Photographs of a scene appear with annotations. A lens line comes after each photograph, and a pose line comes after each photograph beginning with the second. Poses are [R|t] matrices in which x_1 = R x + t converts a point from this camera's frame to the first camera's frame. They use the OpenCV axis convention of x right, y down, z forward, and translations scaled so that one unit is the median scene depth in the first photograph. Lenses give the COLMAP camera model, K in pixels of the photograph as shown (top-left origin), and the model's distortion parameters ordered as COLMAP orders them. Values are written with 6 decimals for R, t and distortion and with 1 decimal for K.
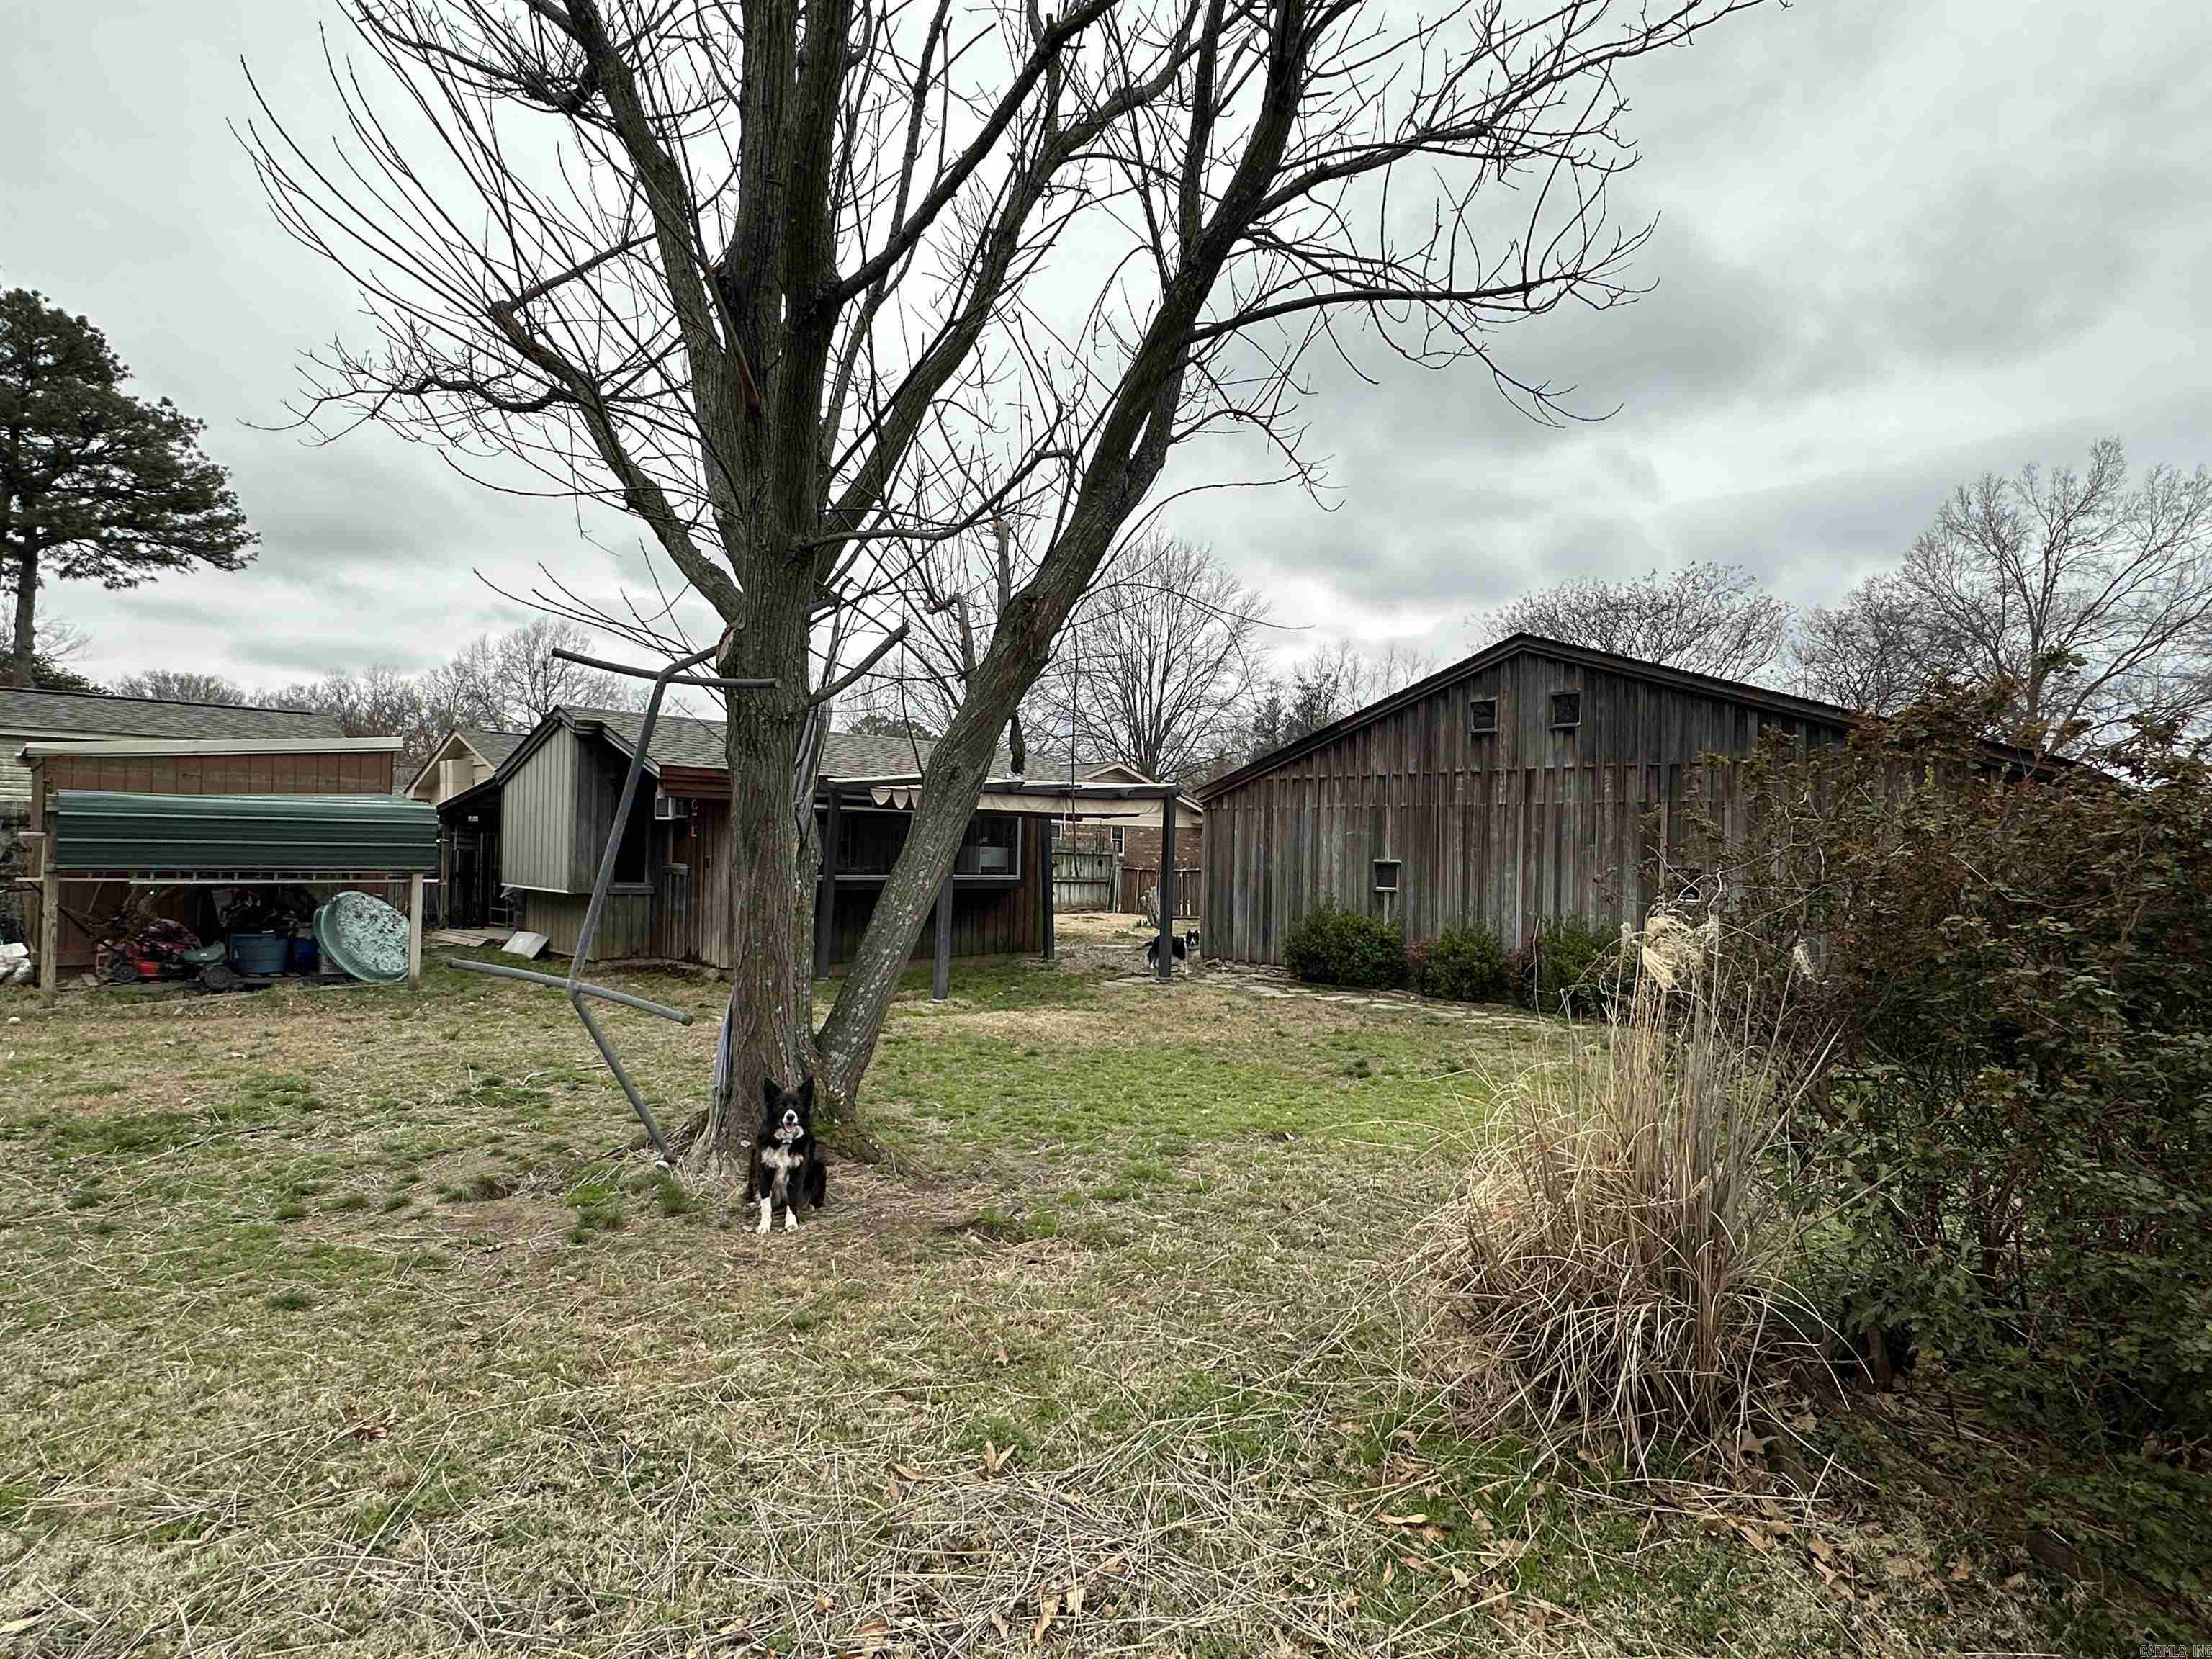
lens RADIAL K [[1193.4, 0, 1106.0], [0, 1193.4, 829.5], [0, 0, 1]] dist [0.006588, -0.014565]
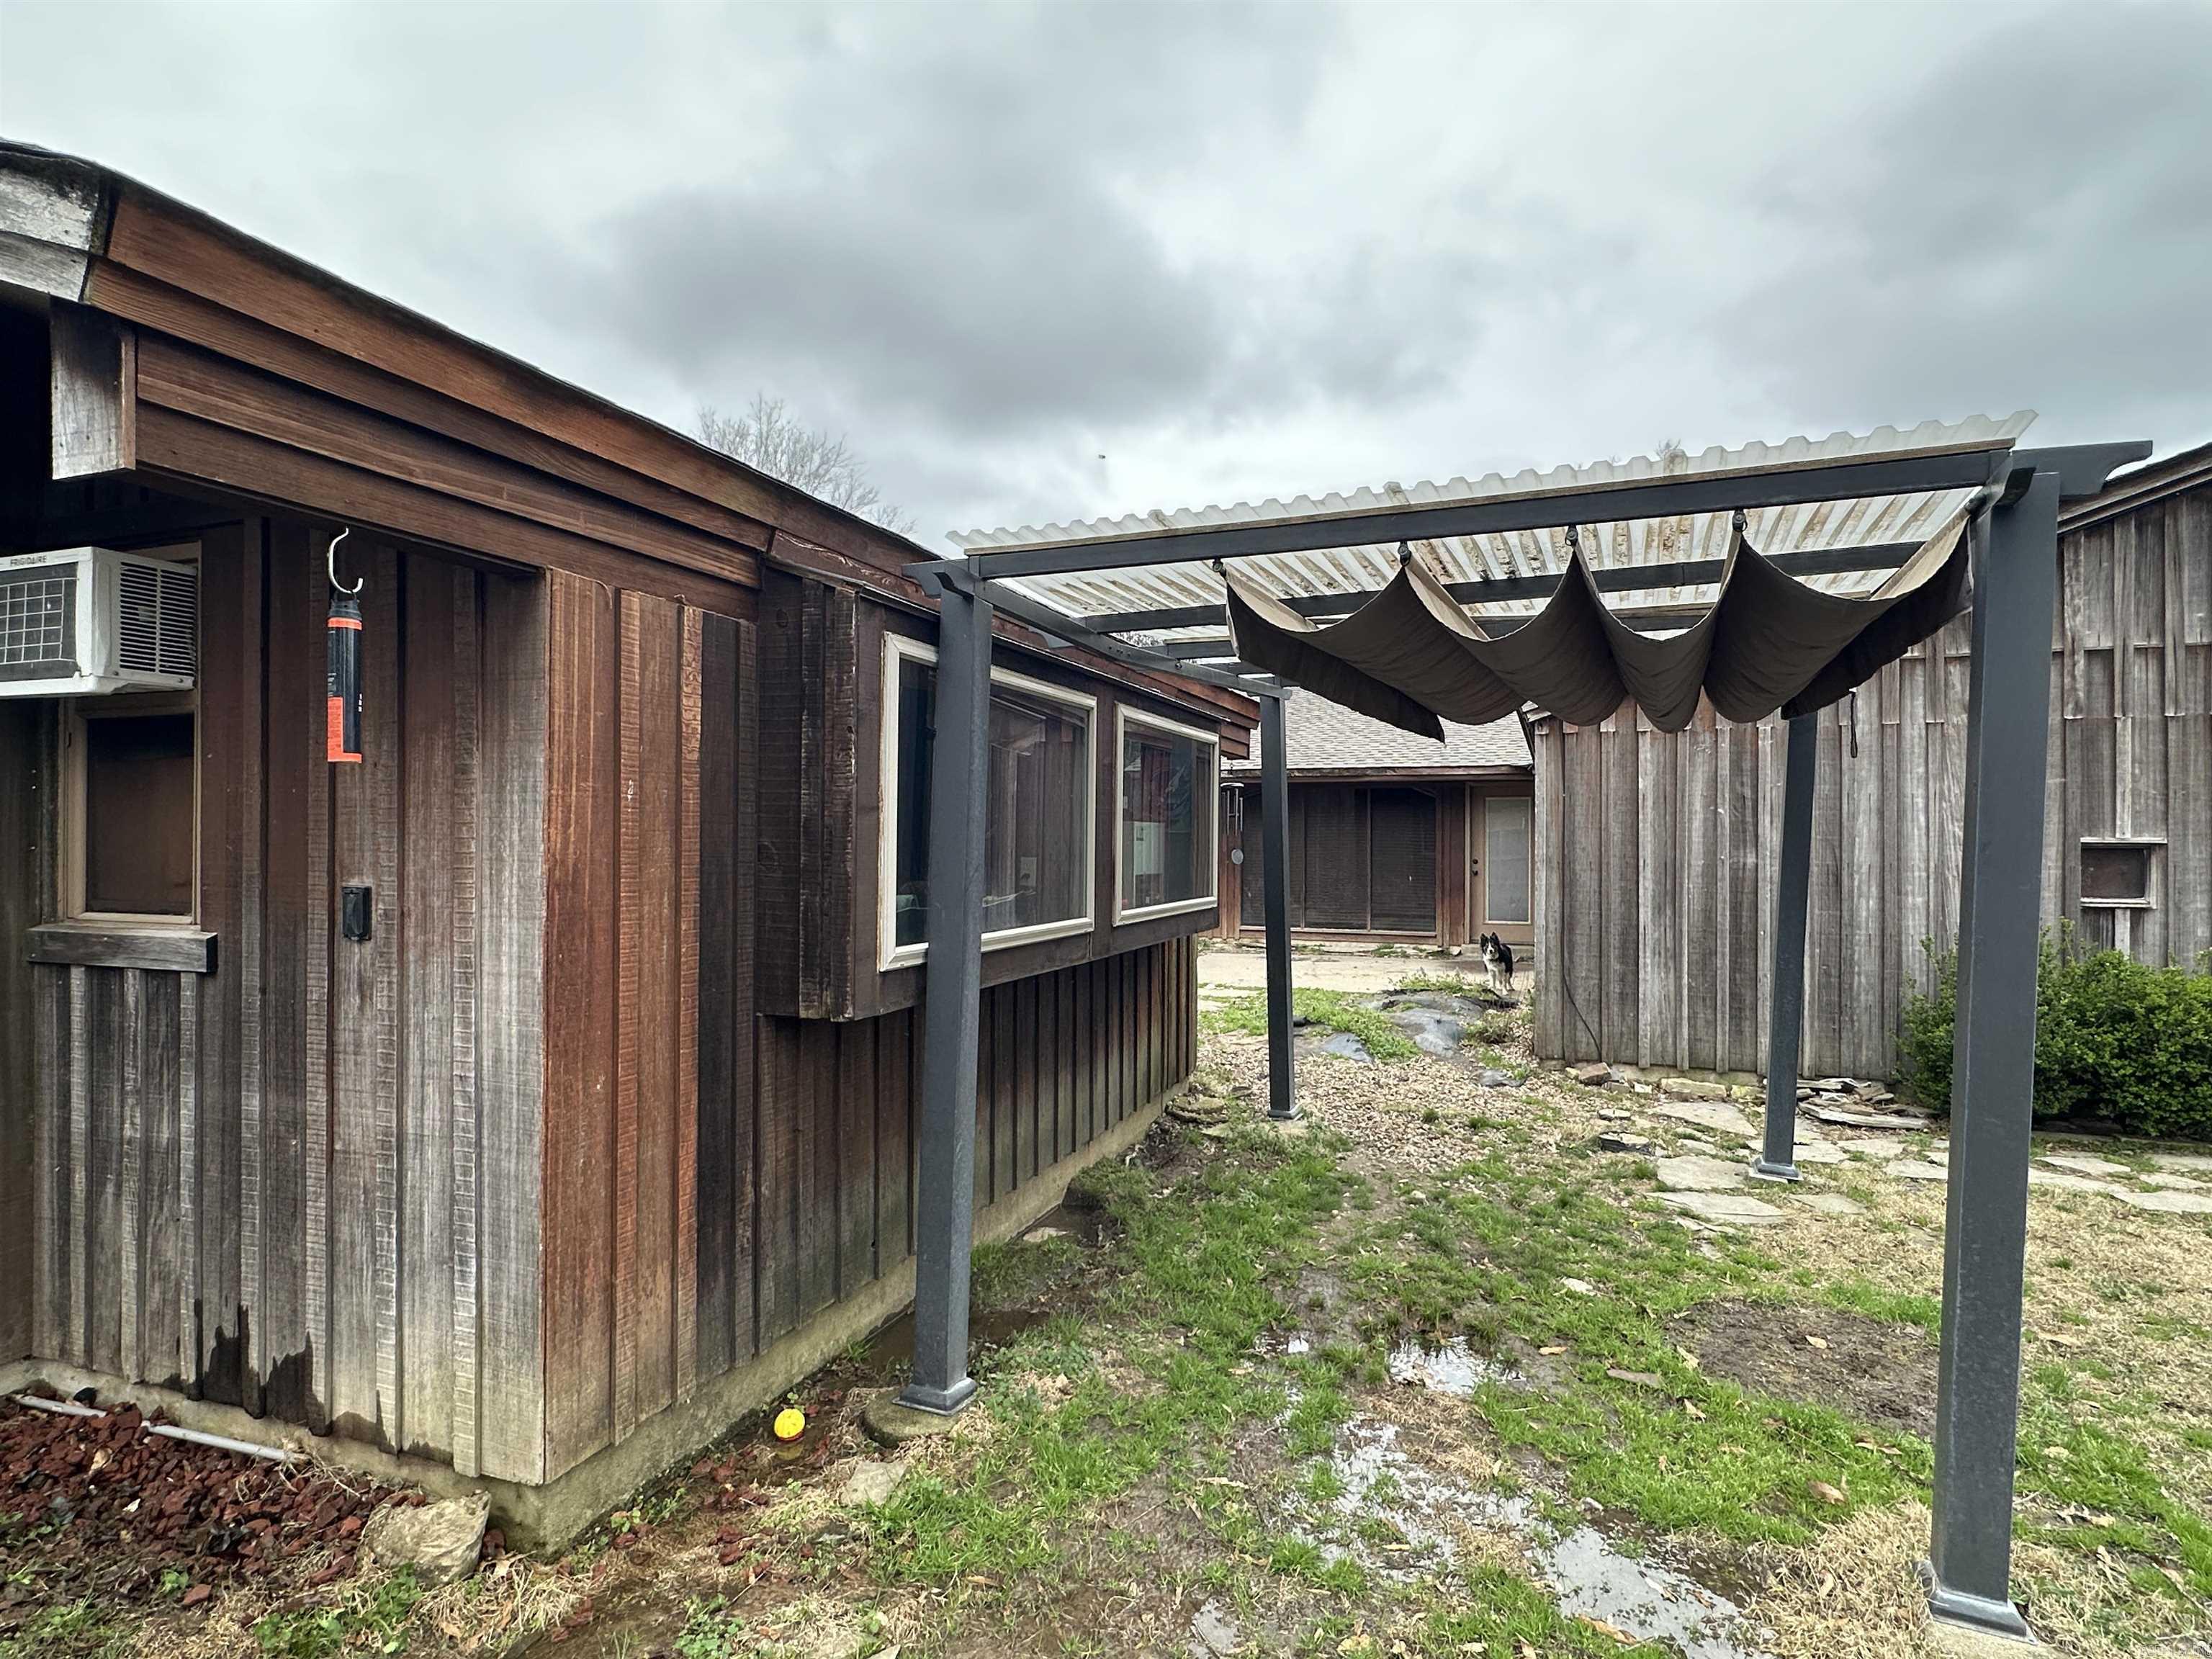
lens RADIAL K [[1193.4, 0, 1106.0], [0, 1193.4, 829.5], [0, 0, 1]] dist [0.006588, -0.014565]
pose [[0.893488, -0.013942, 0.448870, -0.097064], [0.007703, 0.999847, 0.015722, 0.003858], [-0.449020, -0.010590, 0.893459, 0.239410]]
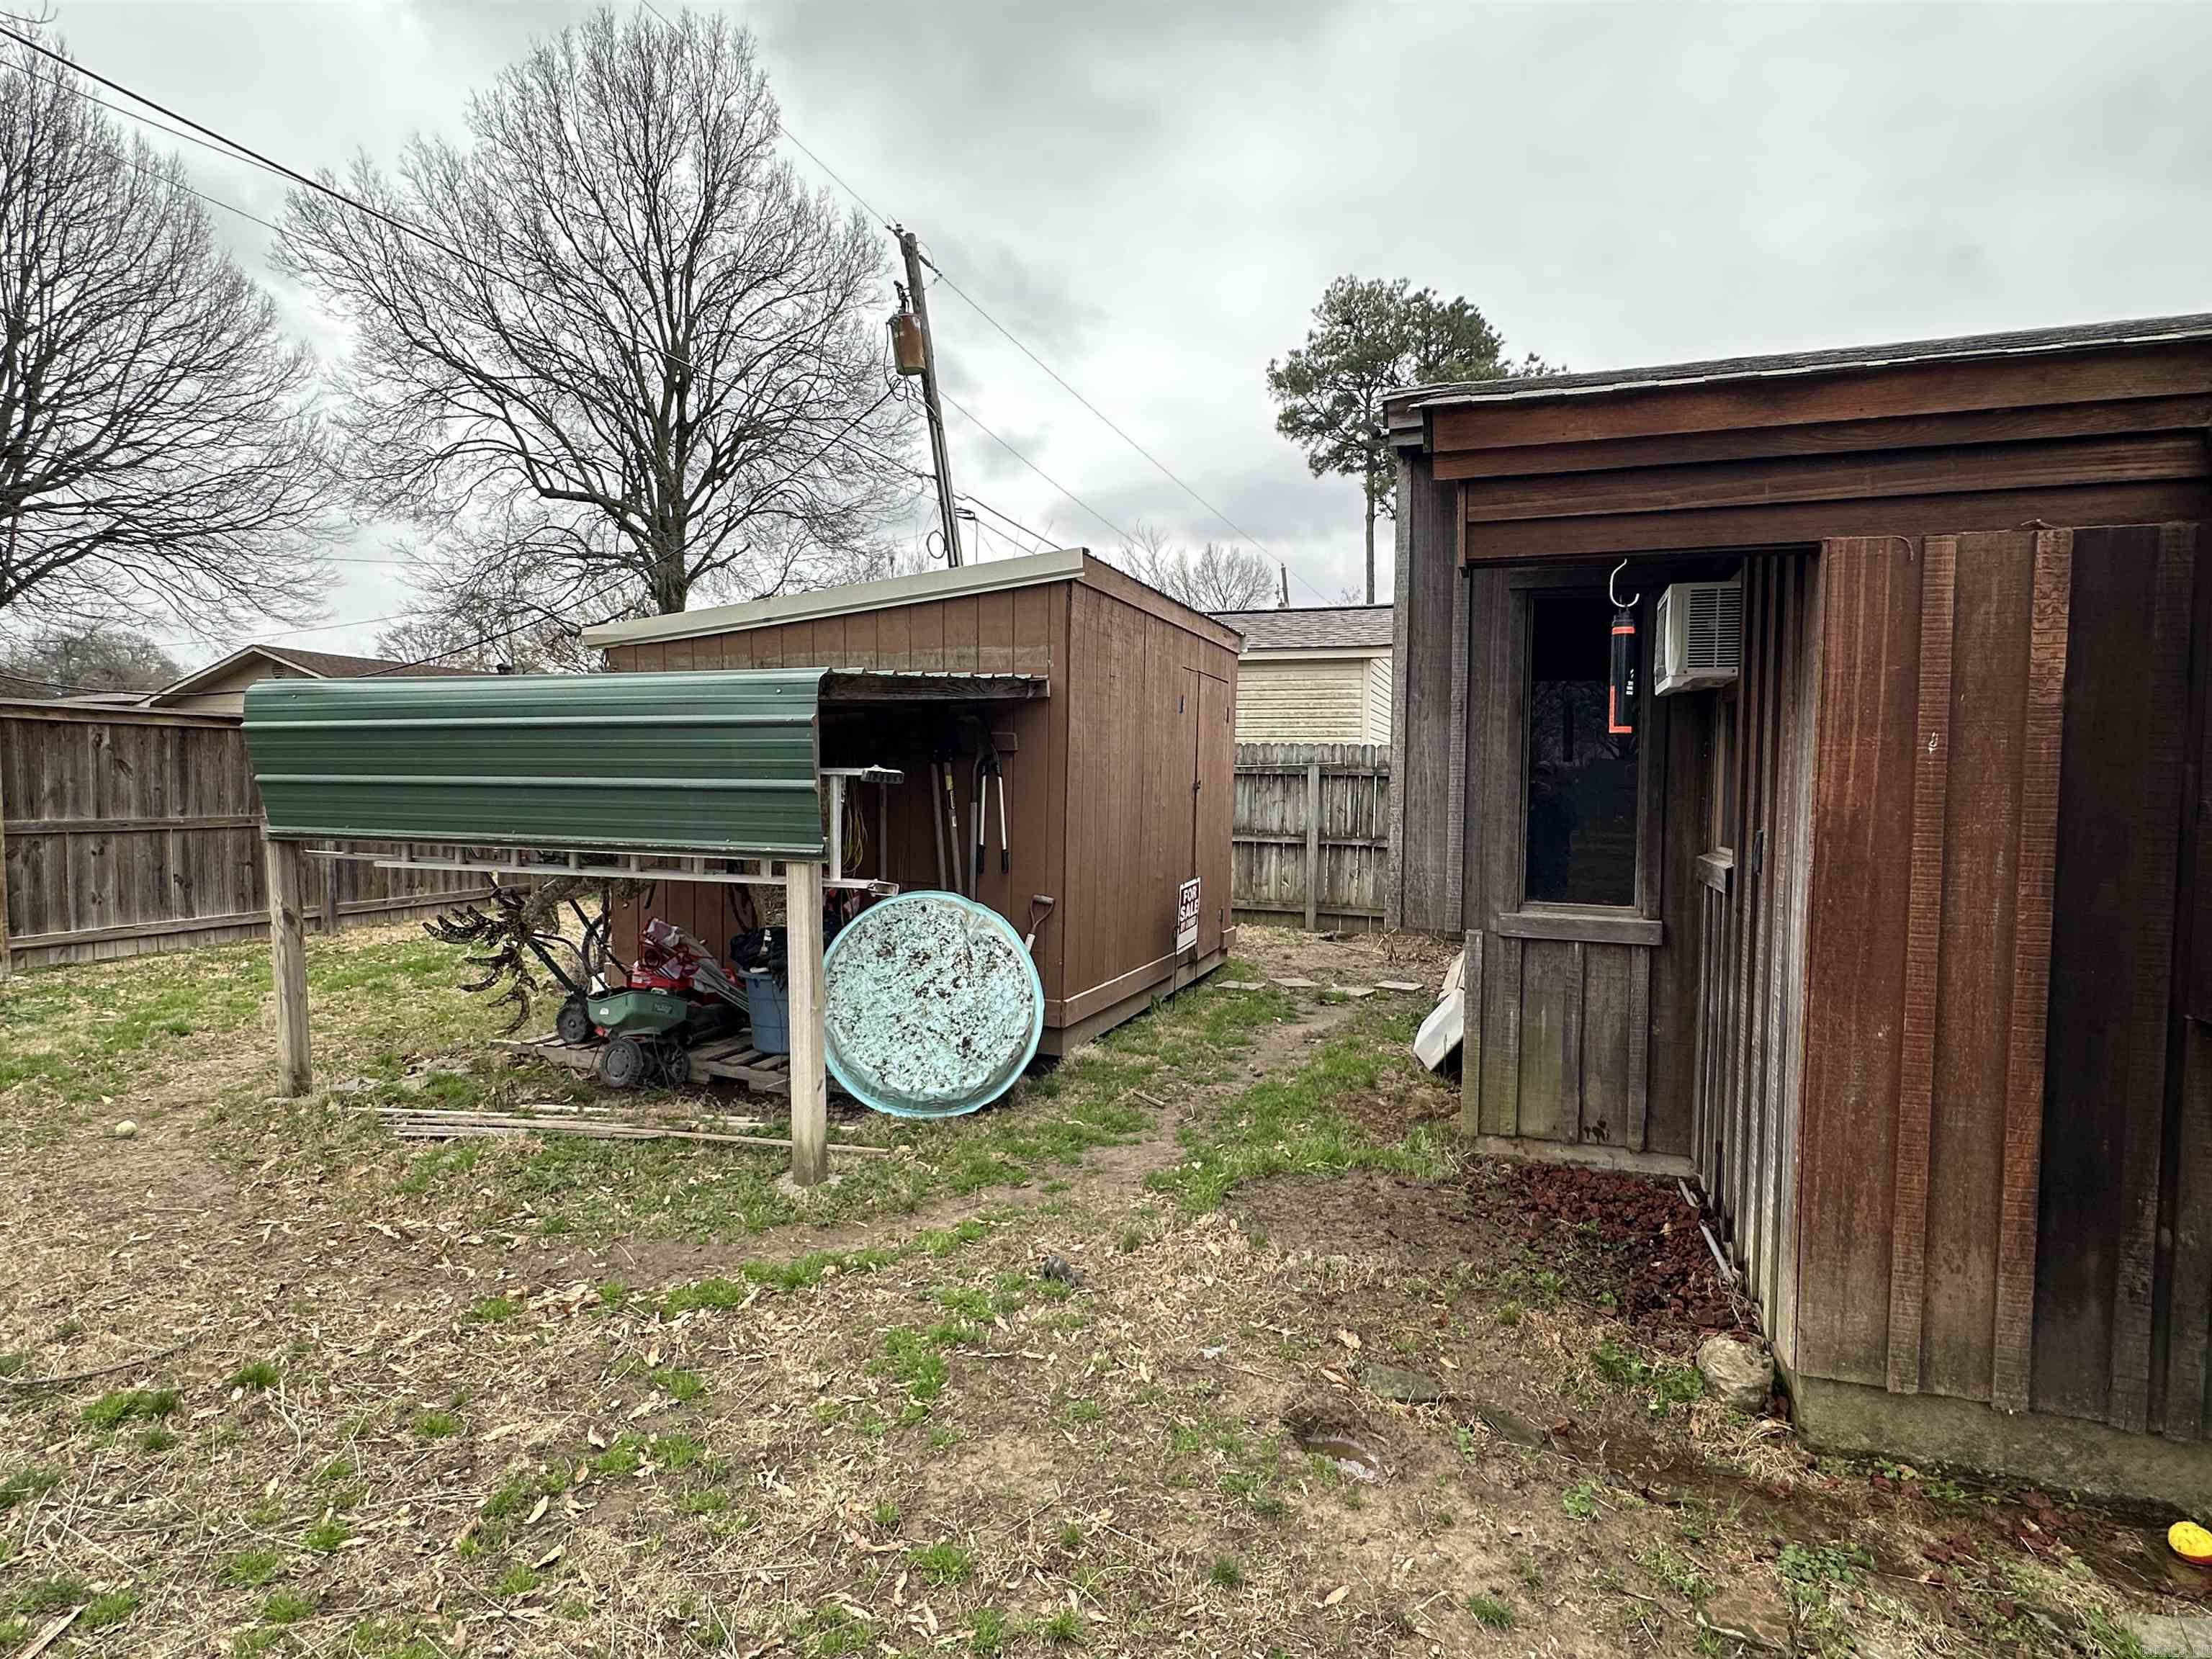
lens RADIAL K [[1193.4, 0, 1106.0], [0, 1193.4, 829.5], [0, 0, 1]] dist [0.006588, -0.014565]
pose [[0.449687, 0.018141, -0.893002, -0.056652], [0.010648, 0.999614, 0.025669, 0.004992], [0.893123, -0.021051, 0.449321, 0.241466]]
